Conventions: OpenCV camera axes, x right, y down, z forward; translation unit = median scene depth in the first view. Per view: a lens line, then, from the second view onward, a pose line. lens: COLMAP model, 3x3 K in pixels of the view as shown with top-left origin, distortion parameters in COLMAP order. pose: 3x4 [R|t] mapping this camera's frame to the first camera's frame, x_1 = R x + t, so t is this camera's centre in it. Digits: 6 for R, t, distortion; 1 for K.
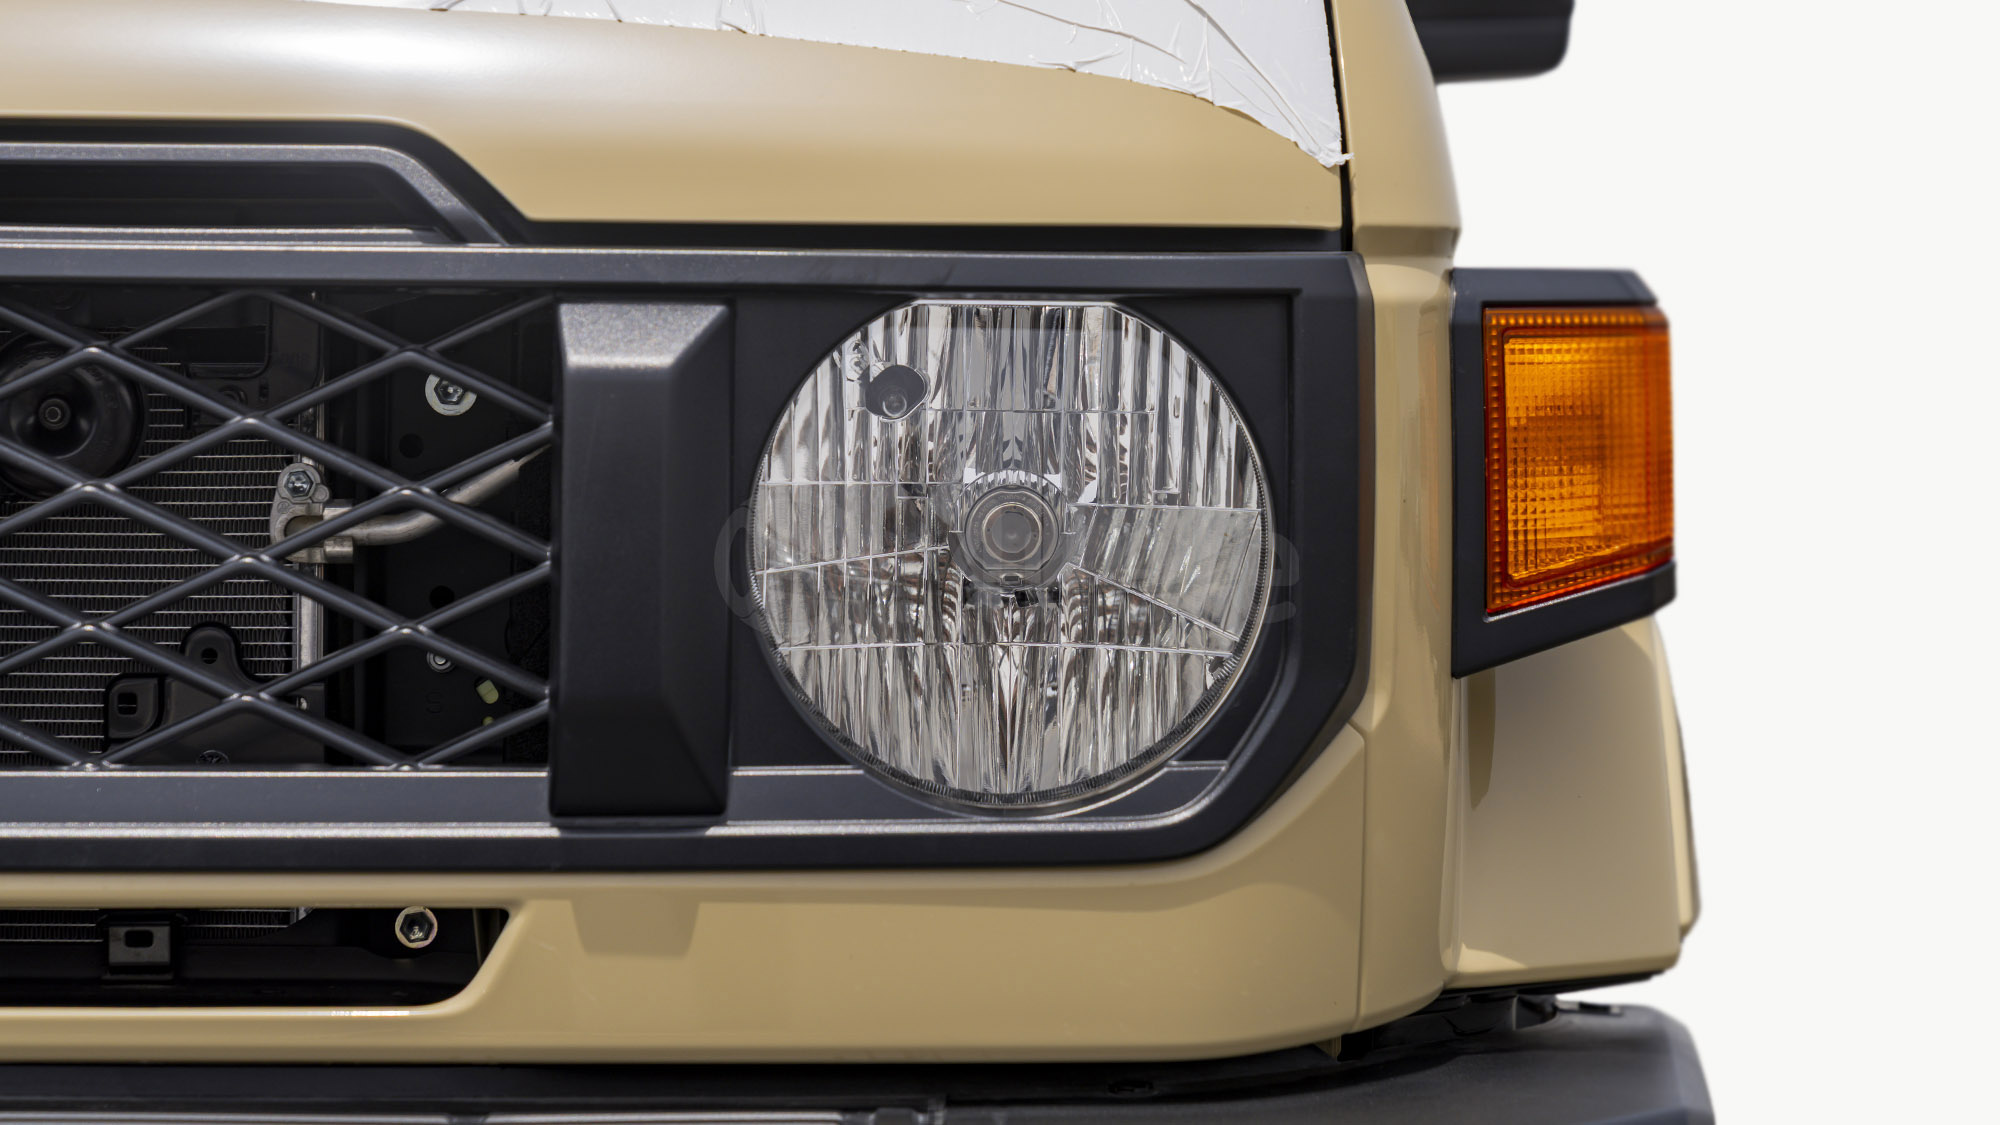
lens RADIAL K [[4332.3, 0, 1000.0], [0, 4332.3, 562.5], [0, 0, 1]] dist [0.018048, -0.190742]
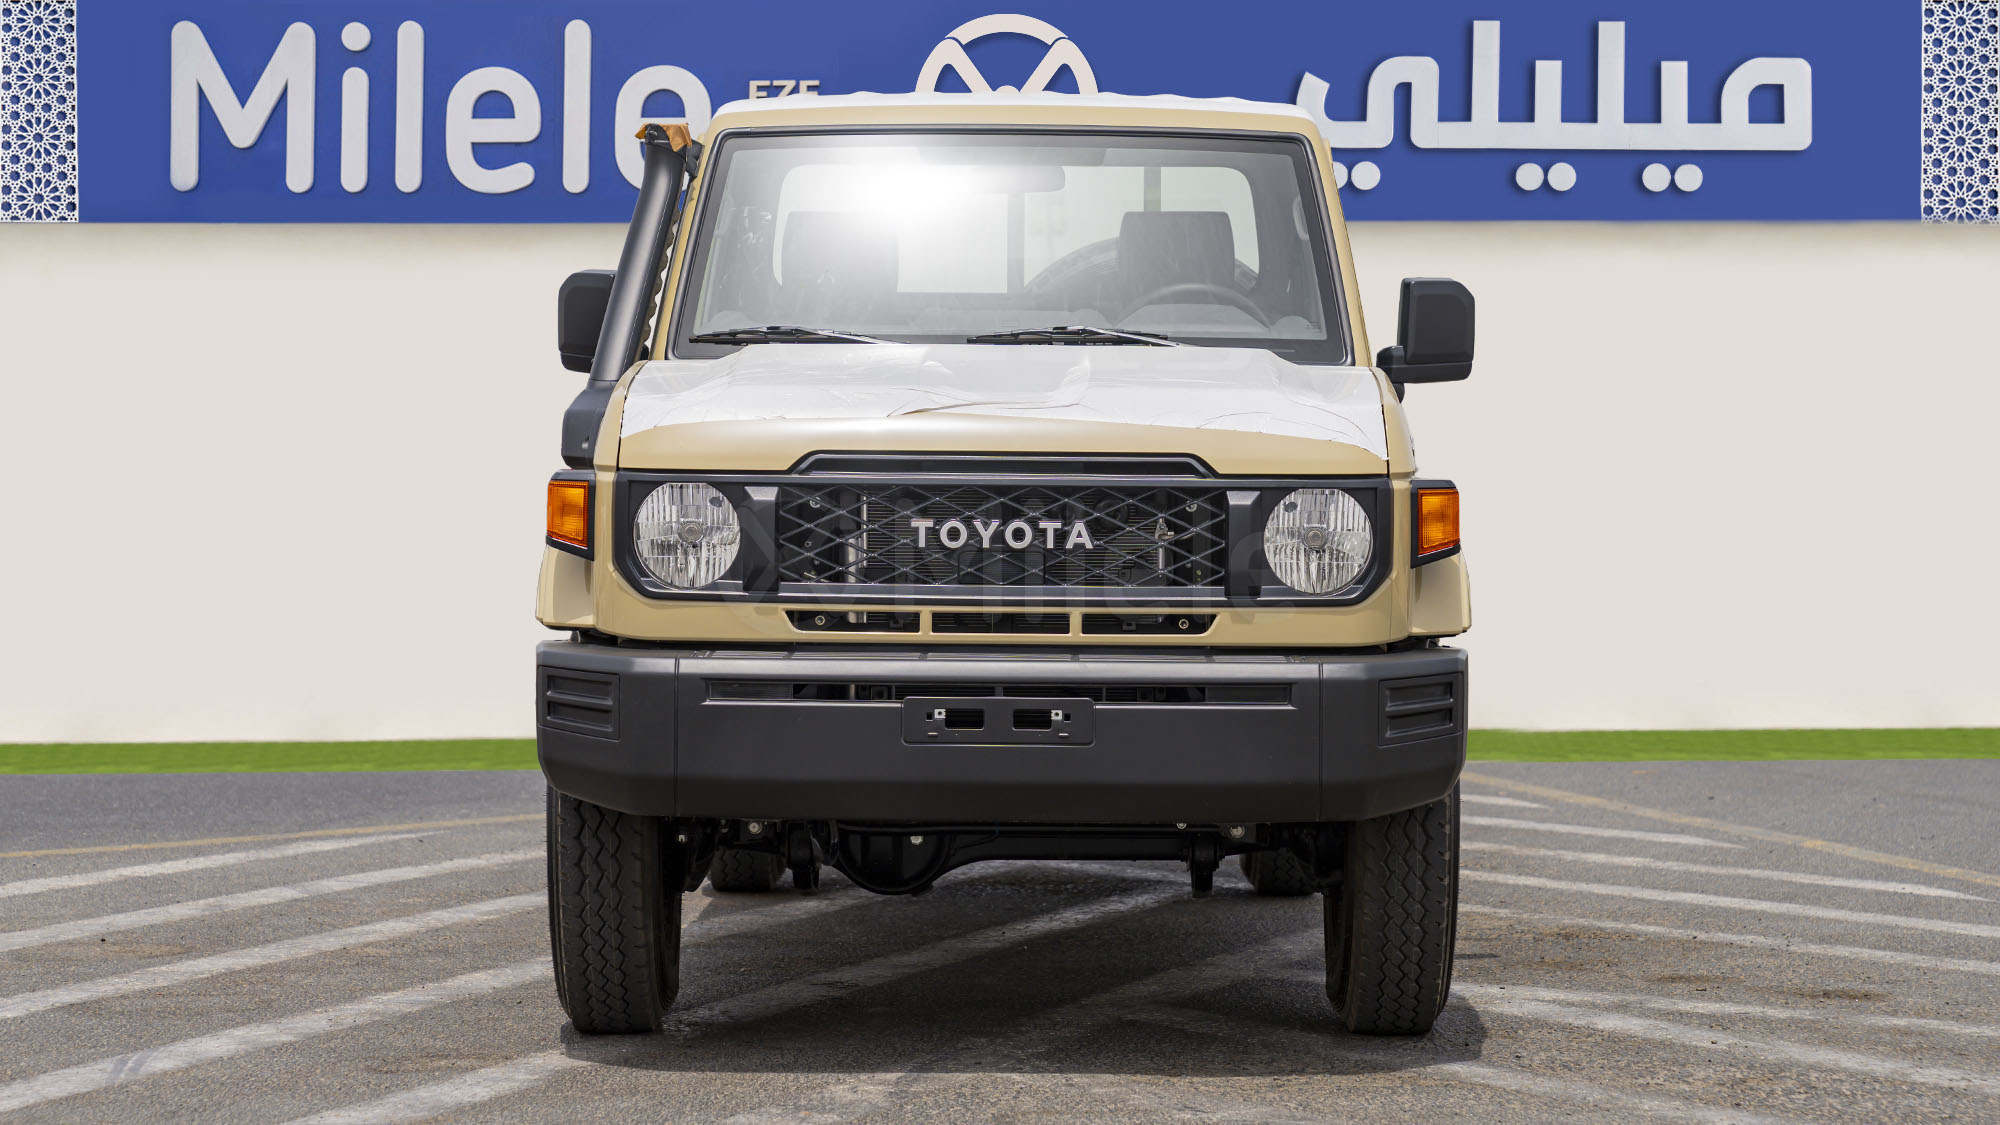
lens RADIAL K [[4332.3, 0, 1000.0], [0, 4332.3, 562.5], [0, 0, 1]] dist [0.018048, -0.190742]
pose [[0.999802, 0.001742, -0.019828, -0.252805], [-0.001564, 0.999959, 0.008949, -0.021760], [0.019843, -0.008916, 0.999763, -3.785433]]
